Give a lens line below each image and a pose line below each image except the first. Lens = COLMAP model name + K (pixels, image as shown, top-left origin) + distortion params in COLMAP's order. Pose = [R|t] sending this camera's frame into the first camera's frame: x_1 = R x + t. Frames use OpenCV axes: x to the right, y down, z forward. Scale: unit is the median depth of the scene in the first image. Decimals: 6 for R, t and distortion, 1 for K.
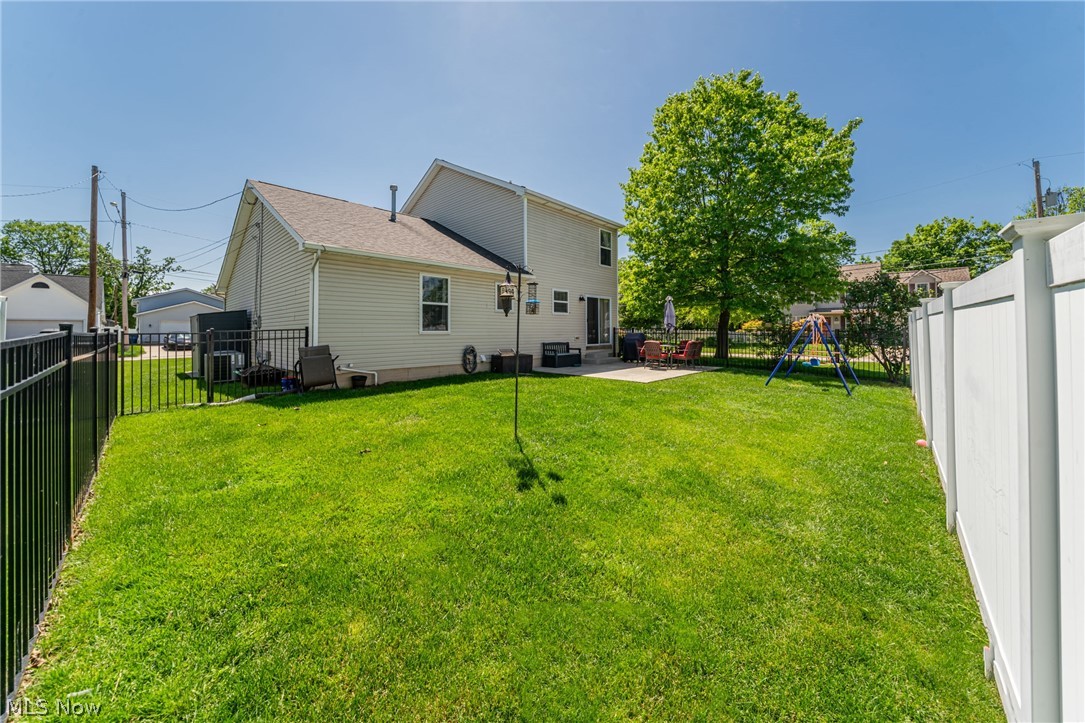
lens RADIAL K [[375.9, 0, 515.5], [0, 375.9, 332.1], [0, 0, 1]] dist [-0.009470, 0.000398]
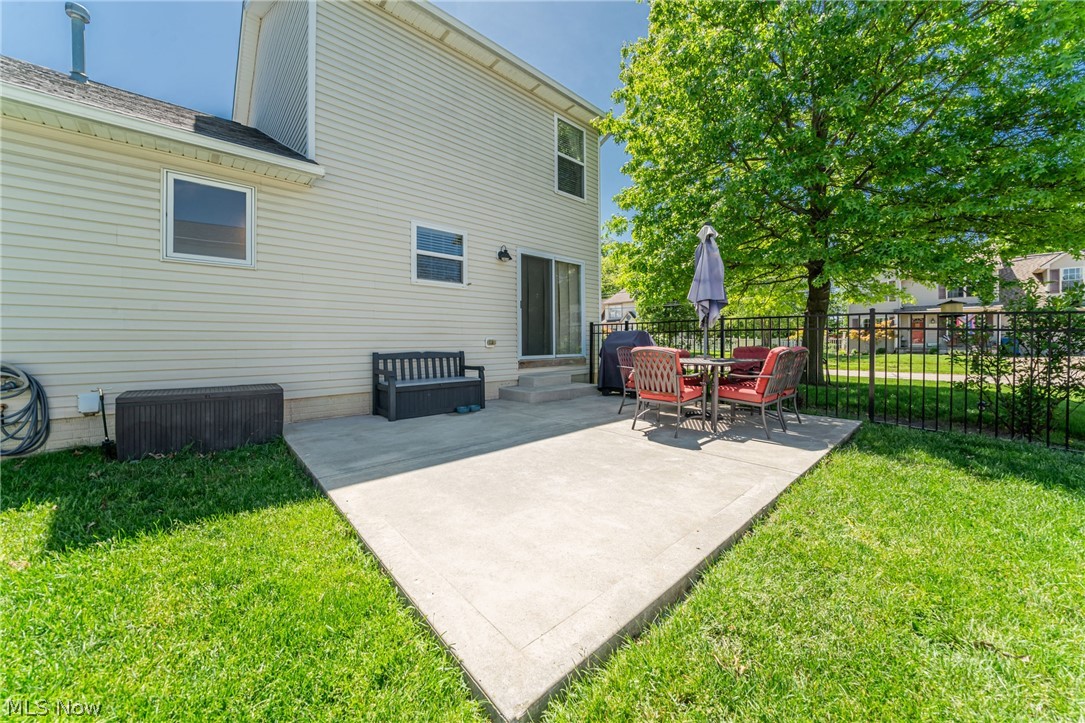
lens RADIAL K [[375.9, 0, 523.6], [0, 375.9, 344.2], [0, 0, 1]] dist [-0.009470, 0.000398]
pose [[0.998347, 0.000022, -0.057481, 0.239564], [0.000502, 0.999959, 0.009088, 0.014845], [0.057479, -0.009102, 0.998305, 0.587298]]
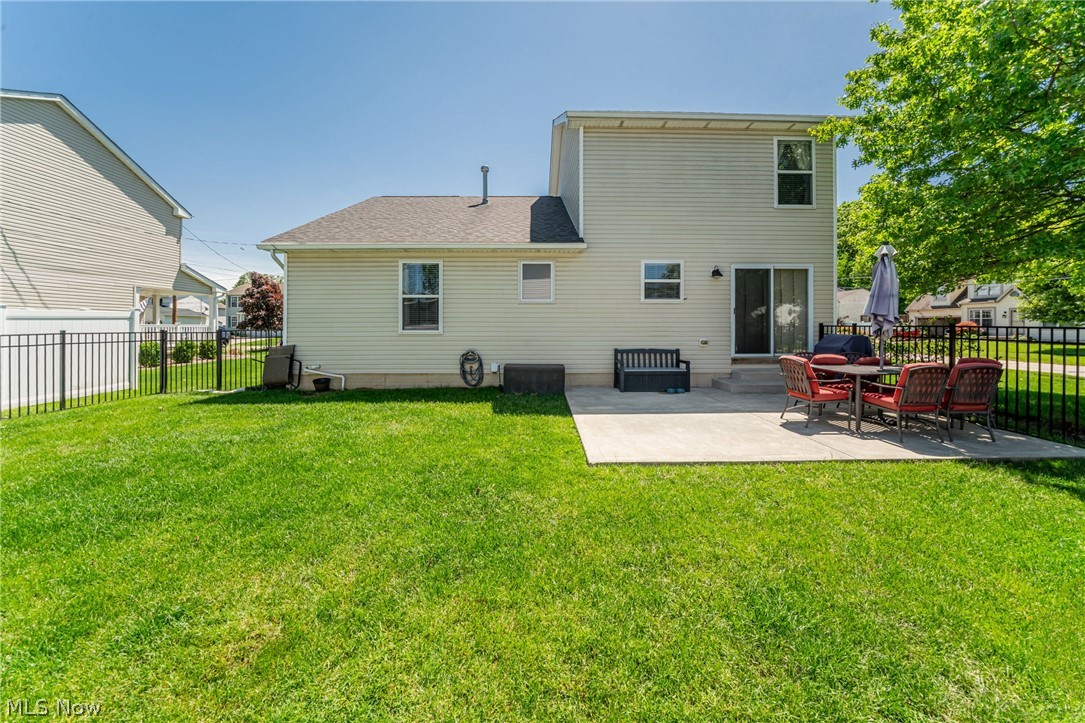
lens RADIAL K [[375.9, 0, 543.9], [0, 375.9, 327.3], [0, 0, 1]] dist [-0.009470, 0.000398]
pose [[0.734390, 0.003900, -0.678717, 0.390519], [-0.001050, 0.999989, 0.004610, -0.009938], [0.678727, -0.002672, 0.734385, 0.437901]]
